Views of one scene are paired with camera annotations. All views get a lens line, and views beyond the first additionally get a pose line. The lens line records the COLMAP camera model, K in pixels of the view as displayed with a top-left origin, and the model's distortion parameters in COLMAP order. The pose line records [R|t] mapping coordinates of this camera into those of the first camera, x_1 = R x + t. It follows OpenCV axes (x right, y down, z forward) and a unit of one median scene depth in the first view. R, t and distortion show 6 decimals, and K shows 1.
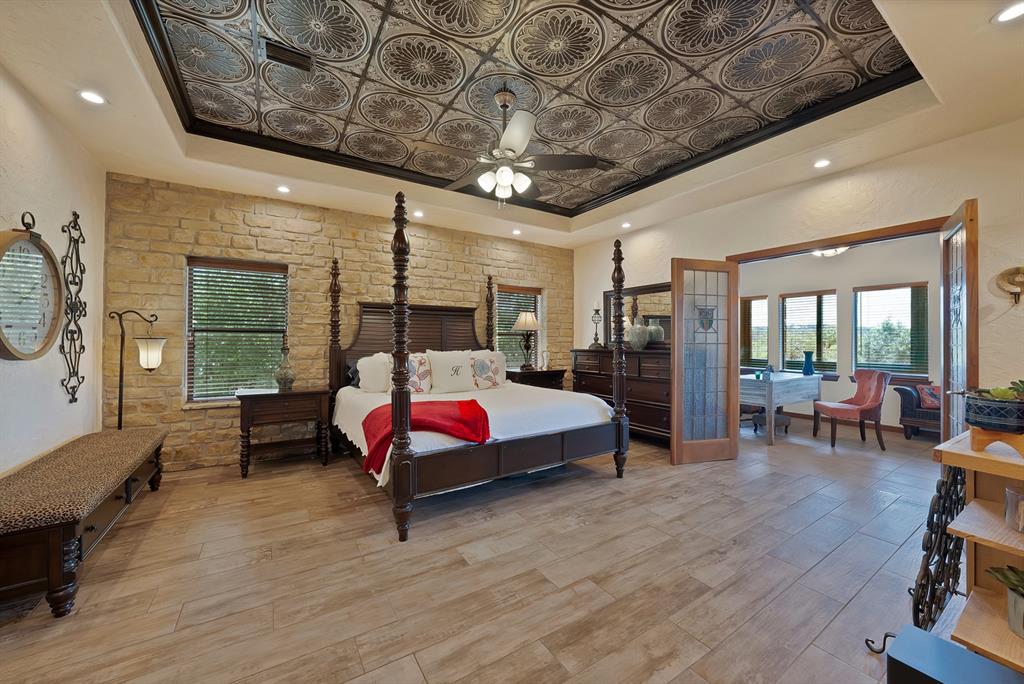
lens RADIAL K [[362.8, 0, 503.7], [0, 362.8, 340.7], [0, 0, 1]] dist [-0.015450, -0.000050]
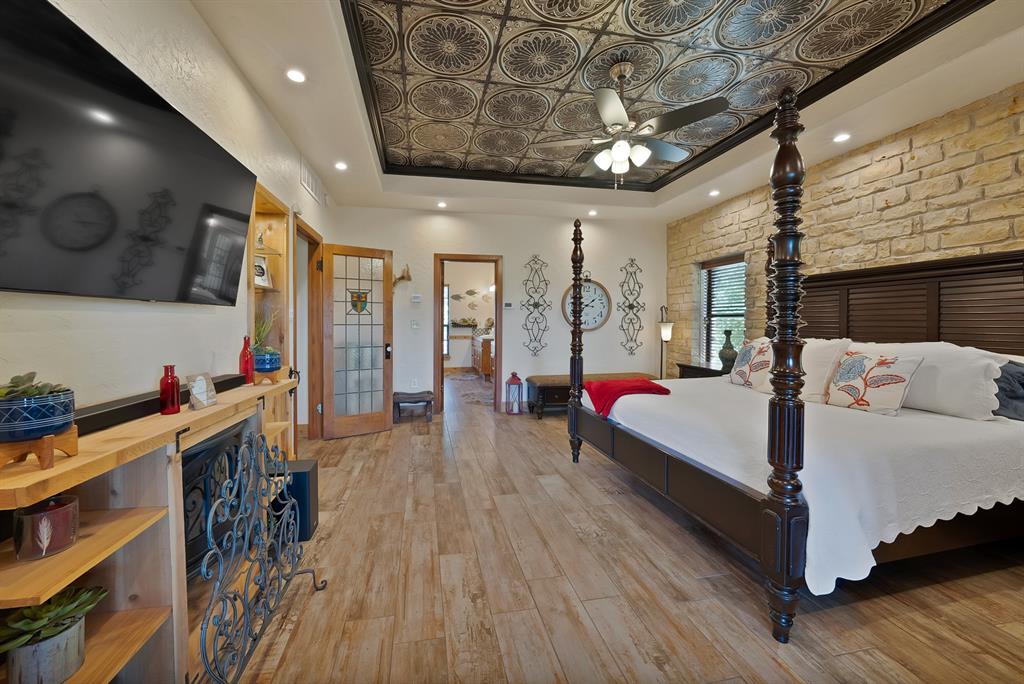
lens RADIAL K [[373.7, 0, 507.1], [0, 373.7, 348.5], [0, 0, 1]] dist [-0.019973, 0.000064]
pose [[-0.312702, 0.063200, -0.947746, 1.047202], [0.003081, 0.997846, 0.065525, -0.001625], [0.949846, 0.017570, -0.312224, 1.042450]]
